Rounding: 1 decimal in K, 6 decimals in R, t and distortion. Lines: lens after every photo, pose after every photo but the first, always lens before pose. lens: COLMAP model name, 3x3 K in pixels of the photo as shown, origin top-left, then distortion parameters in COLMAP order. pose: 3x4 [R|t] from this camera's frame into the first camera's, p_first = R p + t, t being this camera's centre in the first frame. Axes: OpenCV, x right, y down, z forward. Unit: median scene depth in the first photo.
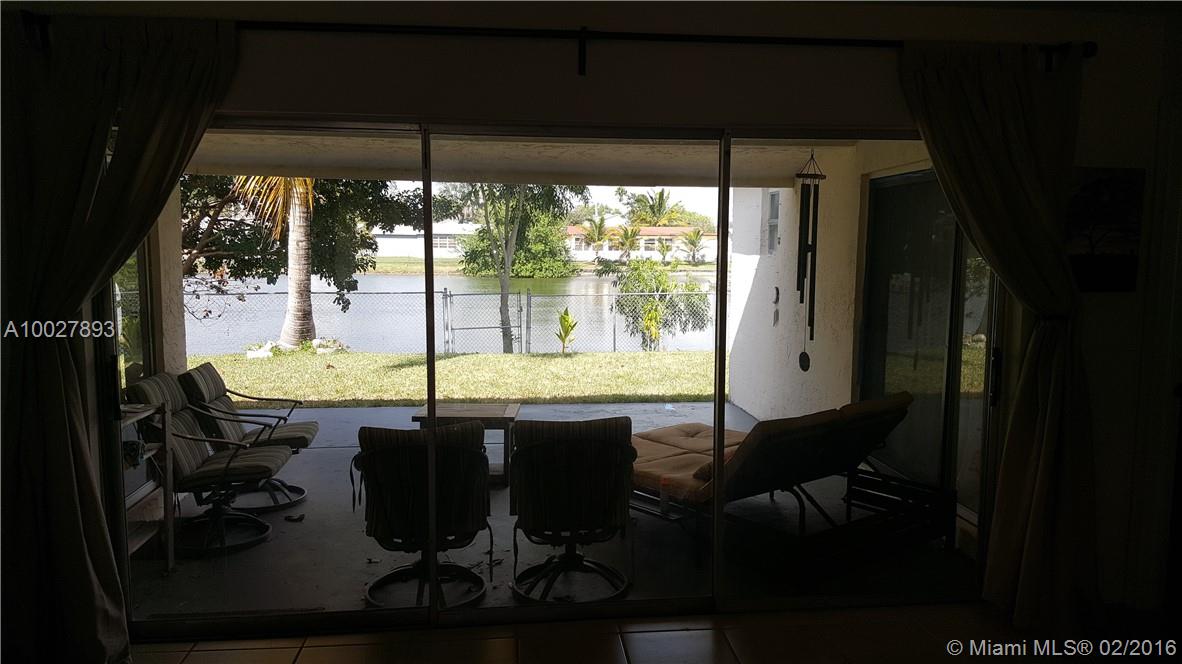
lens RADIAL K [[854.4, 0, 596.0], [0, 854.4, 350.7], [0, 0, 1]] dist [0.143897, -0.209584]
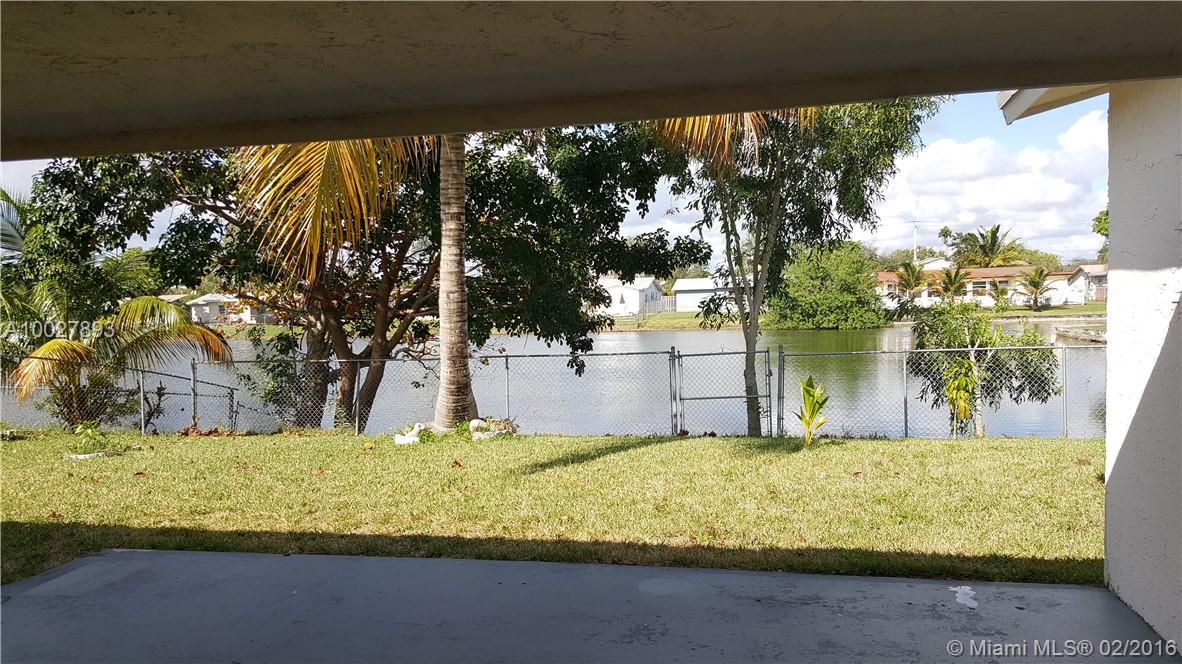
lens RADIAL K [[835.0, 0, 620.8], [0, 835.0, 373.1], [0, 0, 1]] dist [0.129546, -0.196651]
pose [[0.942041, -0.005681, -0.335449, 0.046433], [-0.006083, 0.999403, -0.034009, -0.030360], [0.335442, 0.034079, 0.941444, 0.349108]]
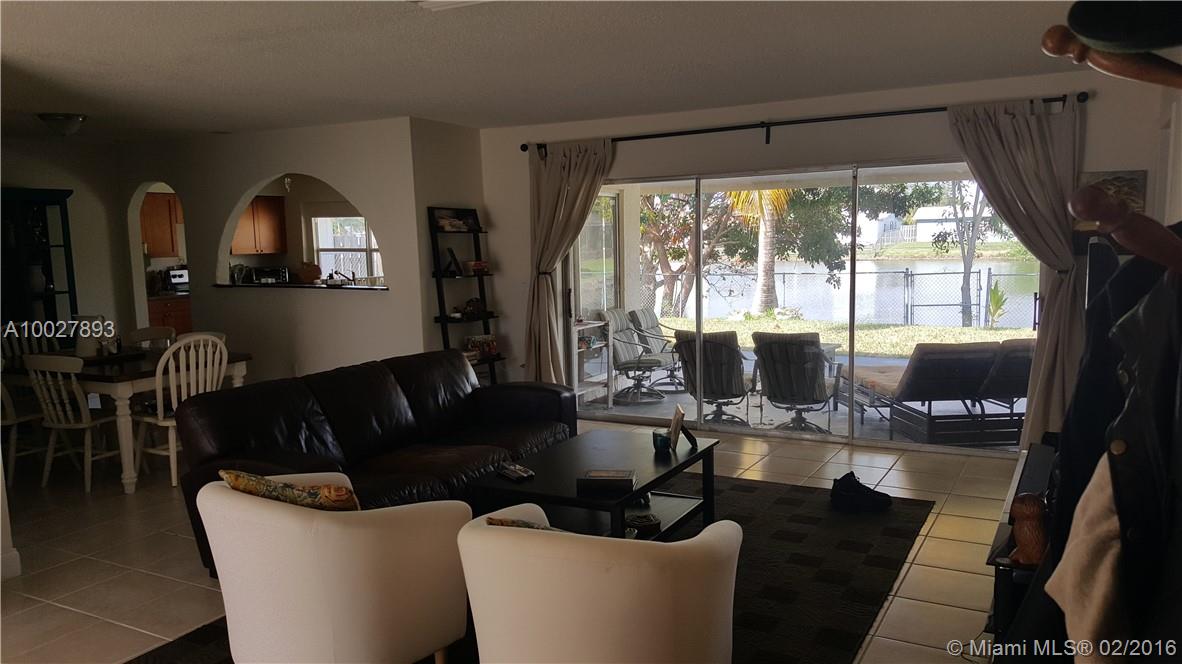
lens RADIAL K [[854.4, 0, 596.0], [0, 854.4, 350.7], [0, 0, 1]] dist [0.143897, -0.209584]
pose [[0.809893, 0.055299, -0.583965, 0.211084], [-0.047091, 0.998463, 0.029240, 0.025774], [0.584685, 0.003819, 0.811252, -0.197639]]
